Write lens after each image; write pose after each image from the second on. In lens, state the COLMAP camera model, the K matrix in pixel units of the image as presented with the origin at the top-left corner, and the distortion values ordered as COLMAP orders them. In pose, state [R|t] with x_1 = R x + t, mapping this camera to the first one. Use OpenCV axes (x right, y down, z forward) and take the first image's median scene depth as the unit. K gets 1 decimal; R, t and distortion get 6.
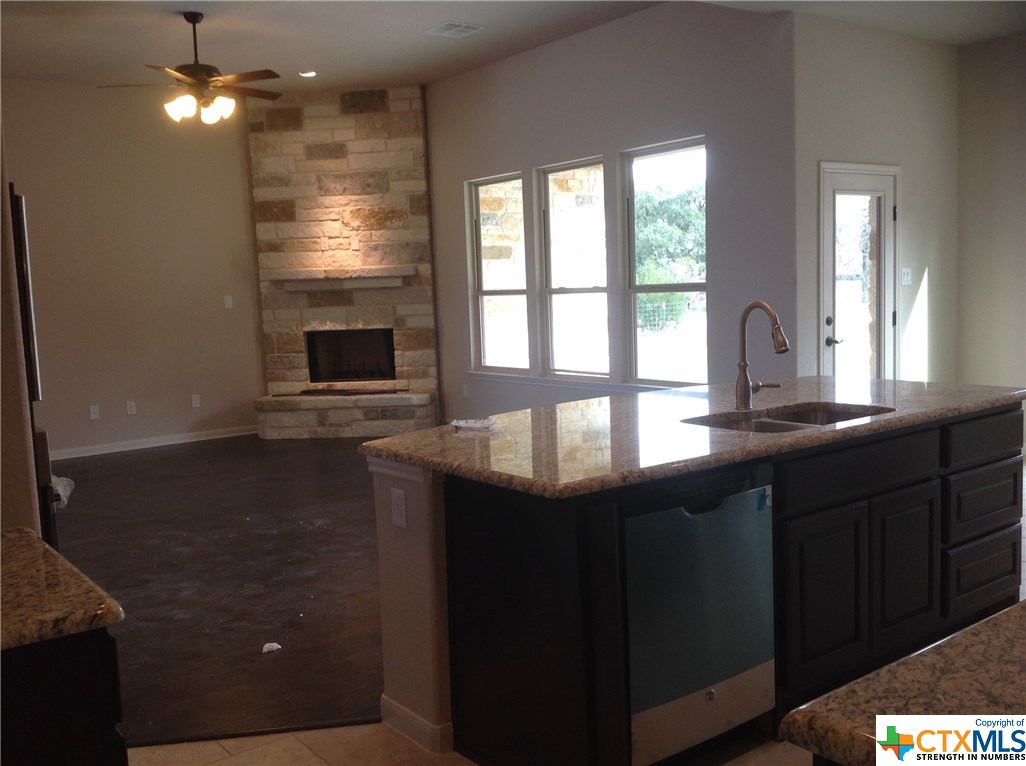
lens RADIAL K [[930.2, 0, 513.8], [0, 930.2, 388.5], [0, 0, 1]] dist [0.062403, -0.145398]
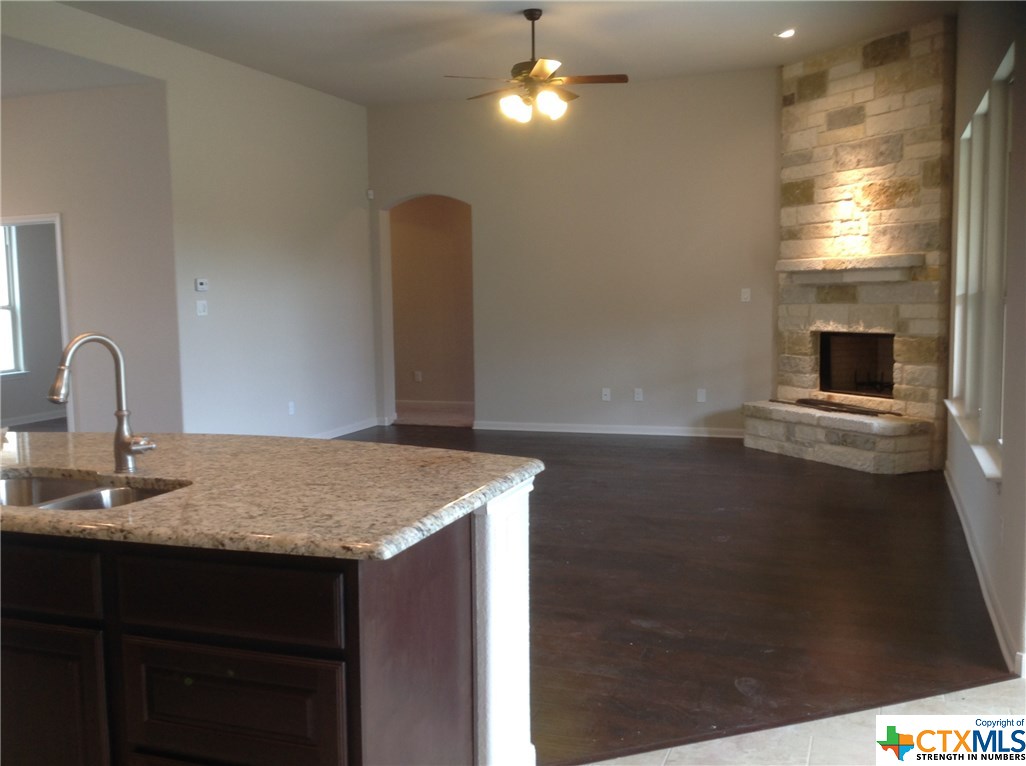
lens RADIAL K [[930.2, 0, 486.1], [0, 930.2, 378.3], [0, 0, 1]] dist [0.062403, -0.145398]
pose [[0.550666, 0.103860, -0.828239, 0.506979], [-0.096186, 0.993515, 0.060635, -0.063334], [0.829165, 0.046276, 0.557085, 0.415670]]
